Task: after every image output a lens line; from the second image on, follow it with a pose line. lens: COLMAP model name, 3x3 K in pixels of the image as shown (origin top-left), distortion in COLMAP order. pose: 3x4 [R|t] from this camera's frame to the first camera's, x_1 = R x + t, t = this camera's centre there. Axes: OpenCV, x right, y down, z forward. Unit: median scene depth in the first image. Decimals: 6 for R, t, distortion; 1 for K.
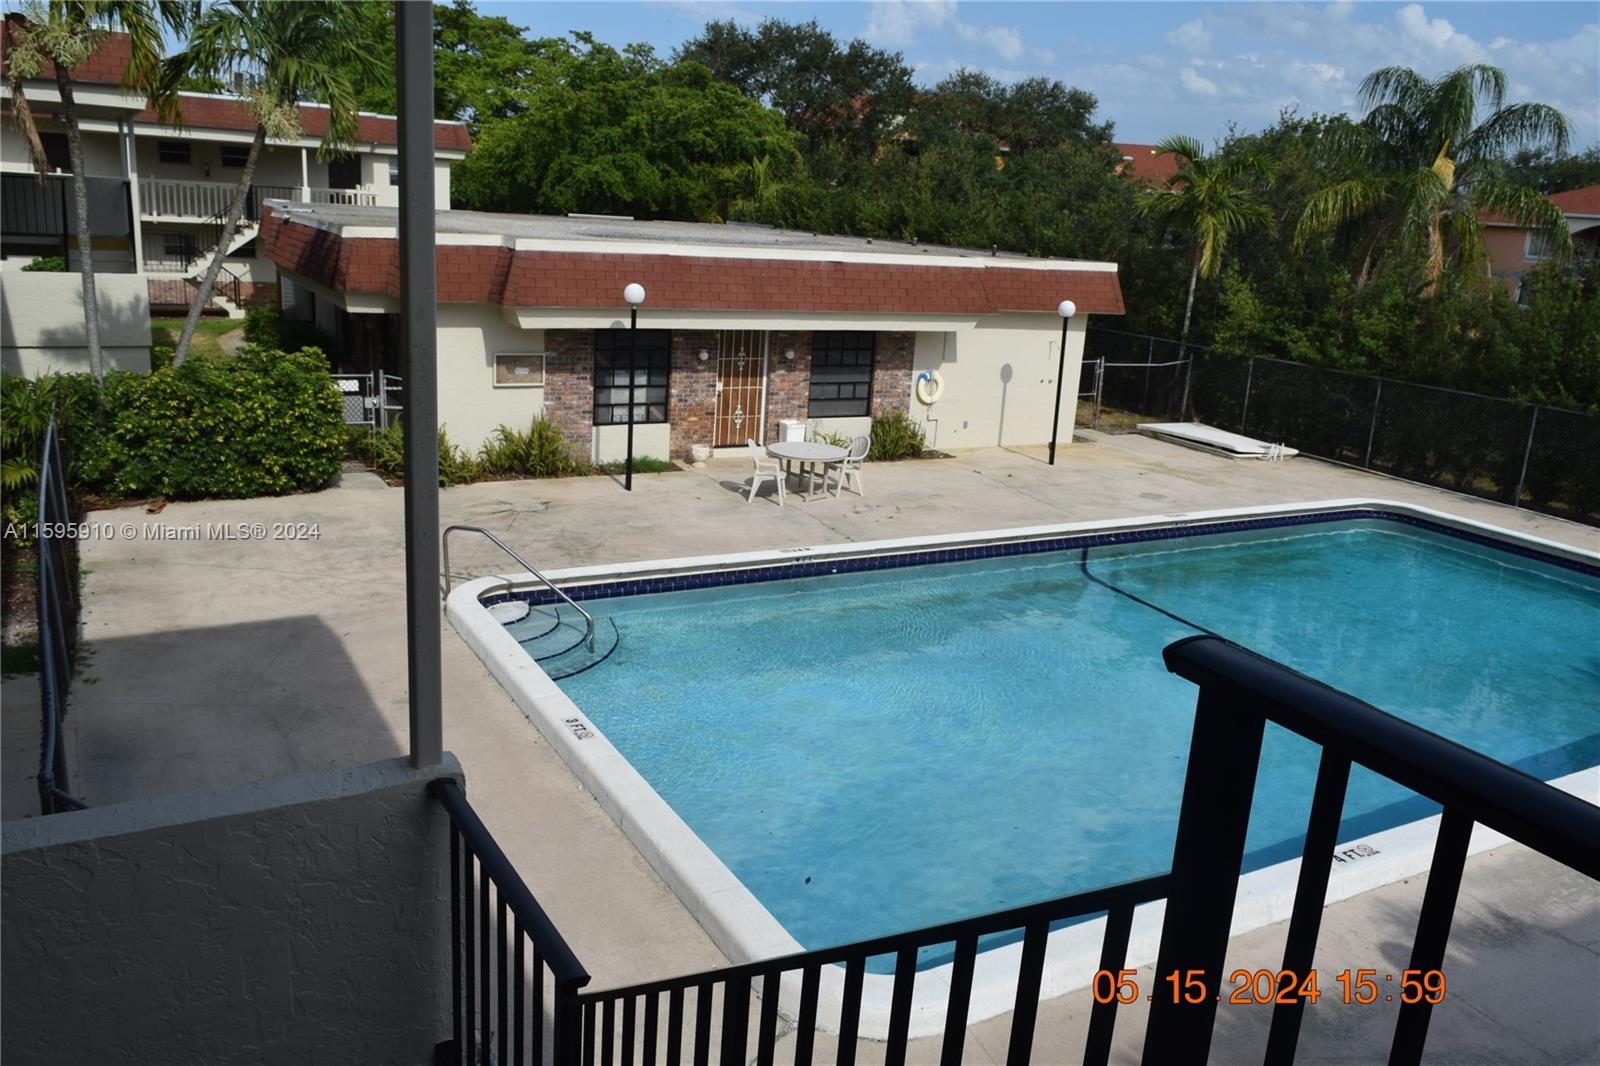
lens RADIAL K [[1233.0, 0, 802.4], [0, 1233.0, 539.7], [0, 0, 1]] dist [-0.021263, 0.010356]
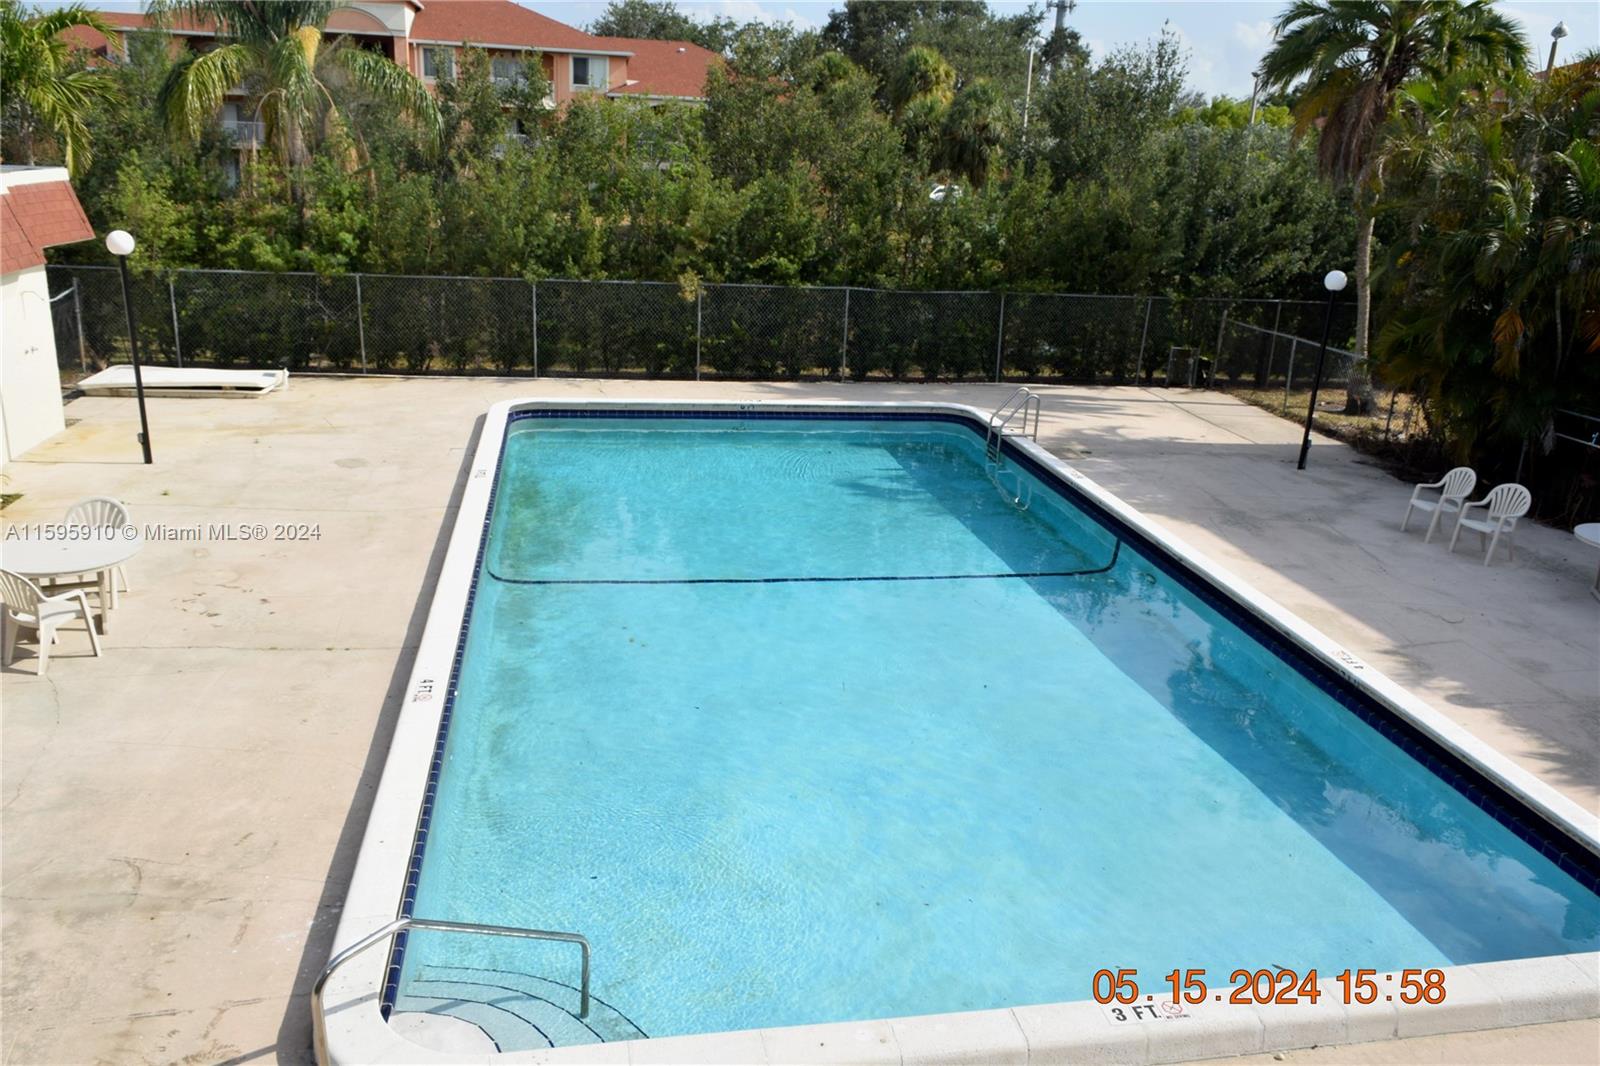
lens RADIAL K [[1233.0, 0, 802.4], [0, 1233.0, 539.7], [0, 0, 1]] dist [-0.021263, 0.010356]
pose [[0.333723, -0.332482, 0.882091, -0.325223], [0.225559, 0.936718, 0.267736, -0.129925], [-0.915288, 0.109614, 0.387598, 0.402474]]
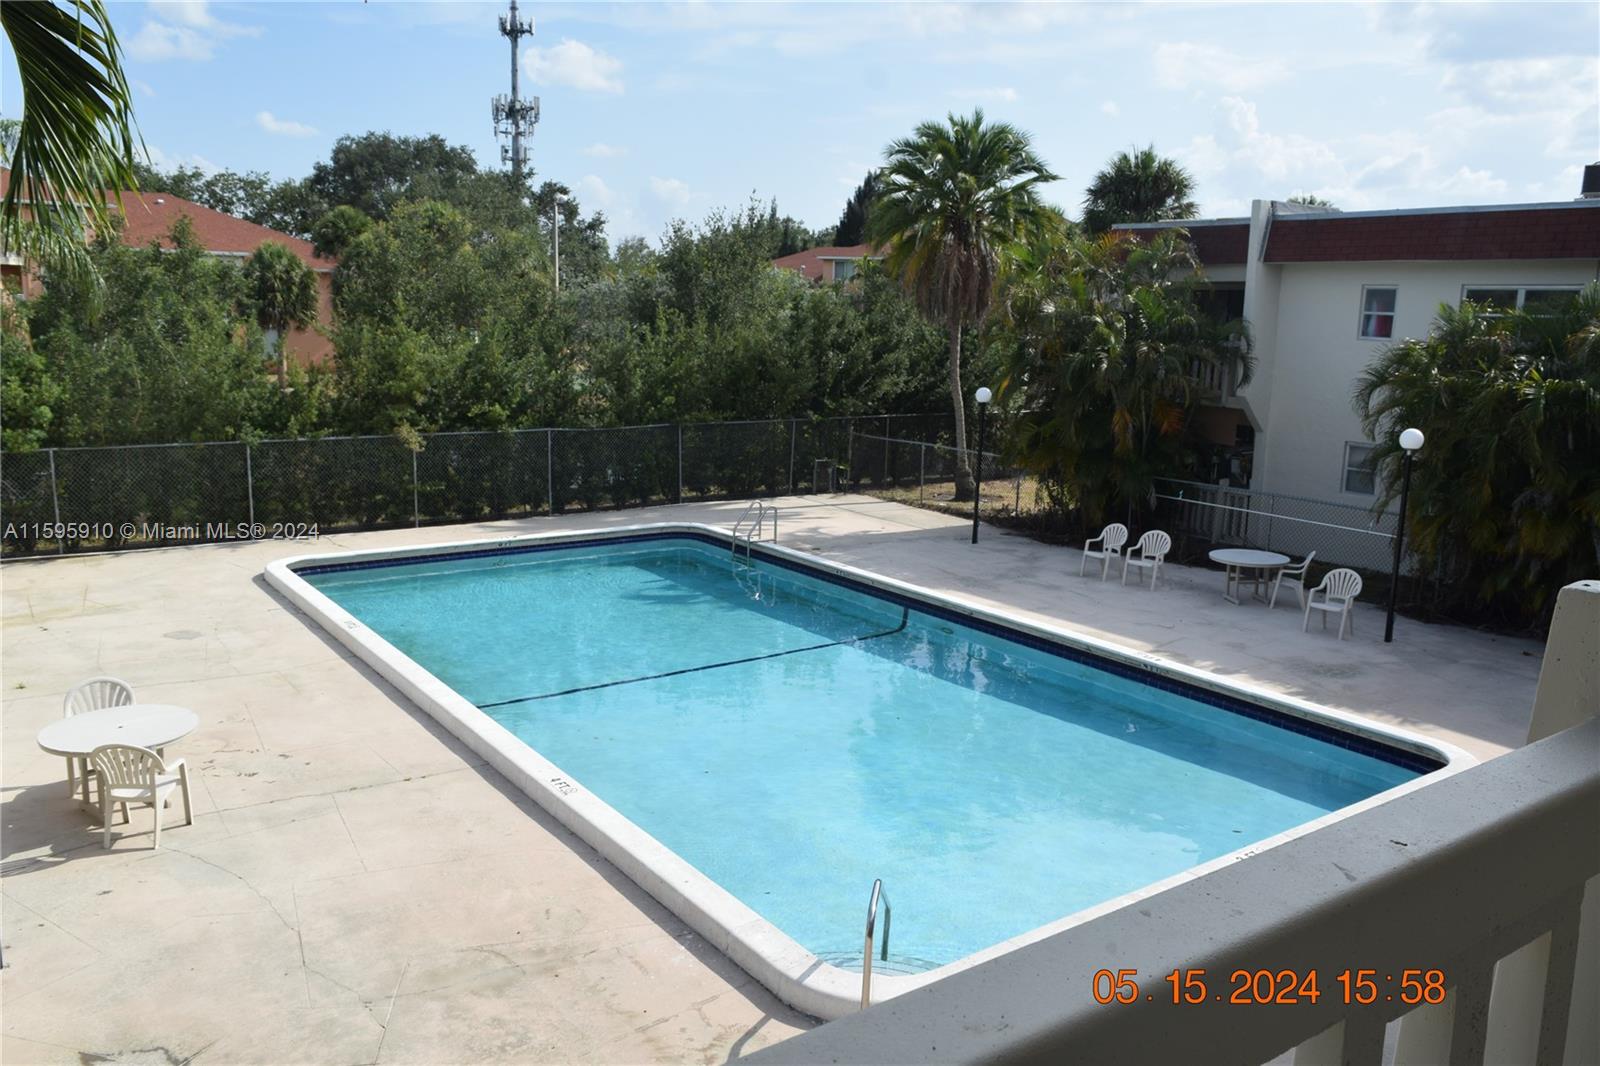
lens RADIAL K [[1233.0, 0, 802.4], [0, 1233.0, 539.7], [0, 0, 1]] dist [-0.021263, 0.010356]
pose [[-0.099946, -0.248679, 0.963416, -0.467466], [0.235367, 0.934875, 0.265729, -0.195997], [-0.966754, 0.253315, -0.034906, 0.597675]]
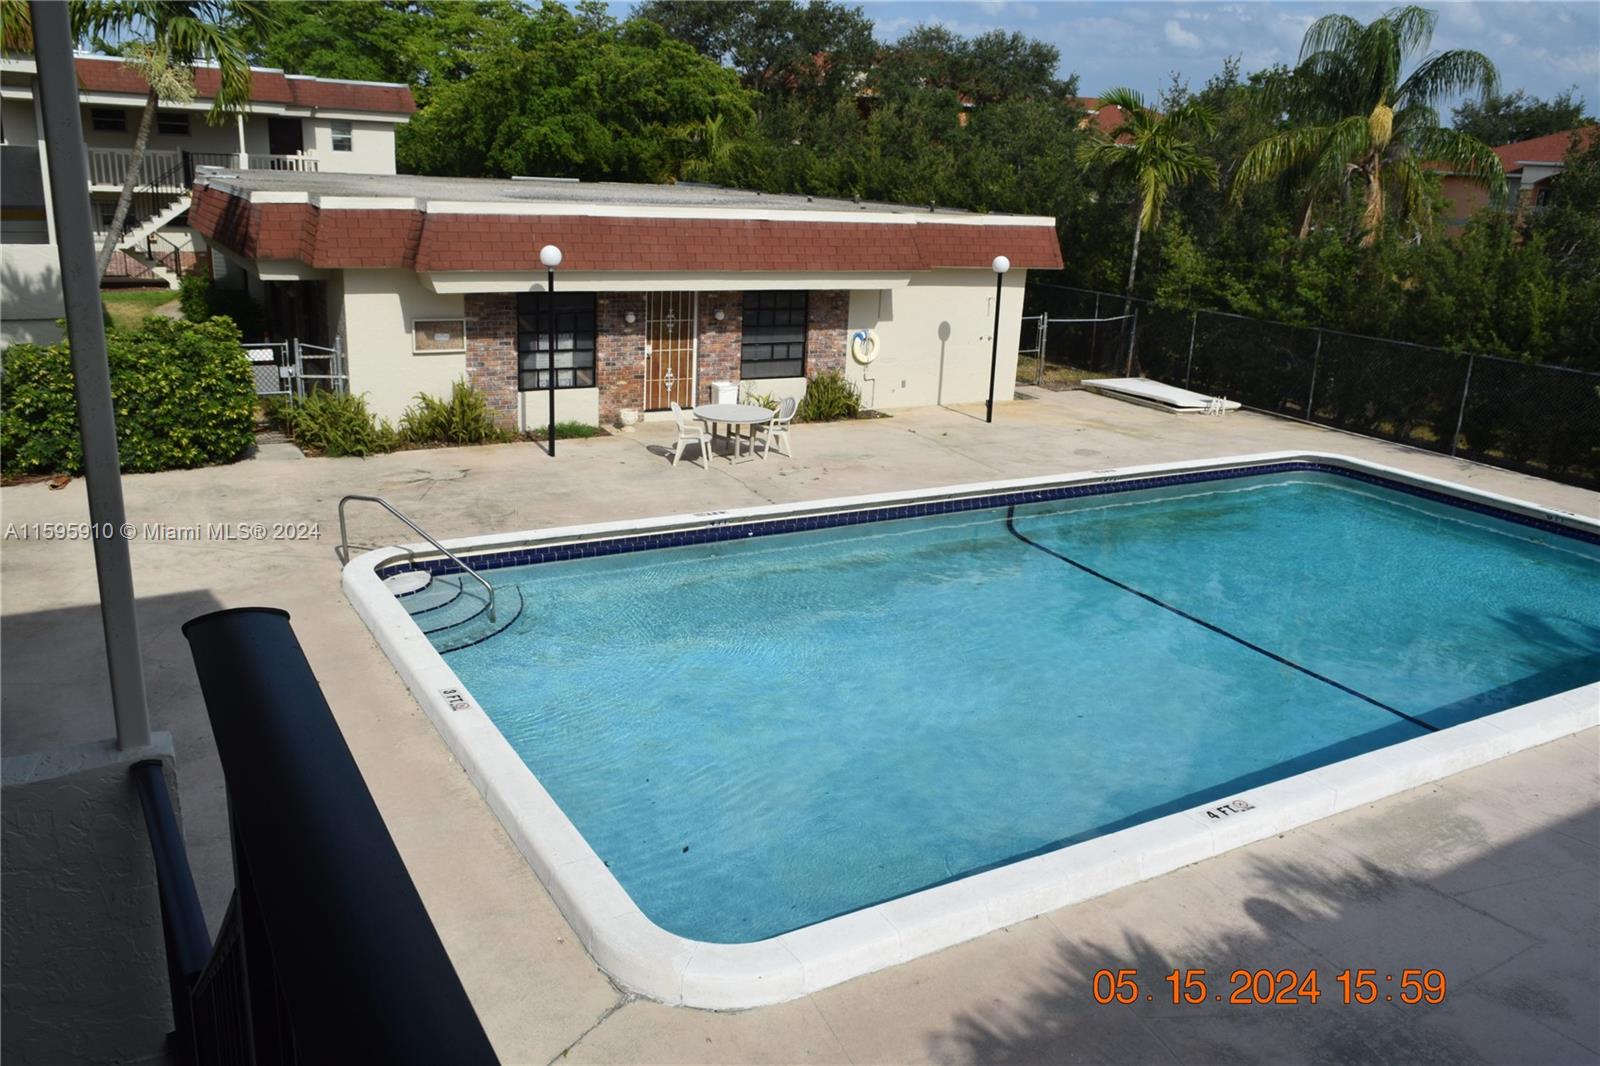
lens RADIAL K [[1233.0, 0, 802.4], [0, 1233.0, 539.7], [0, 0, 1]] dist [-0.021263, 0.010356]
pose [[0.999682, -0.019757, 0.015680, 0.036260], [0.019282, 0.999366, 0.029943, 0.000772], [-0.016262, -0.029631, 0.999429, 0.007954]]
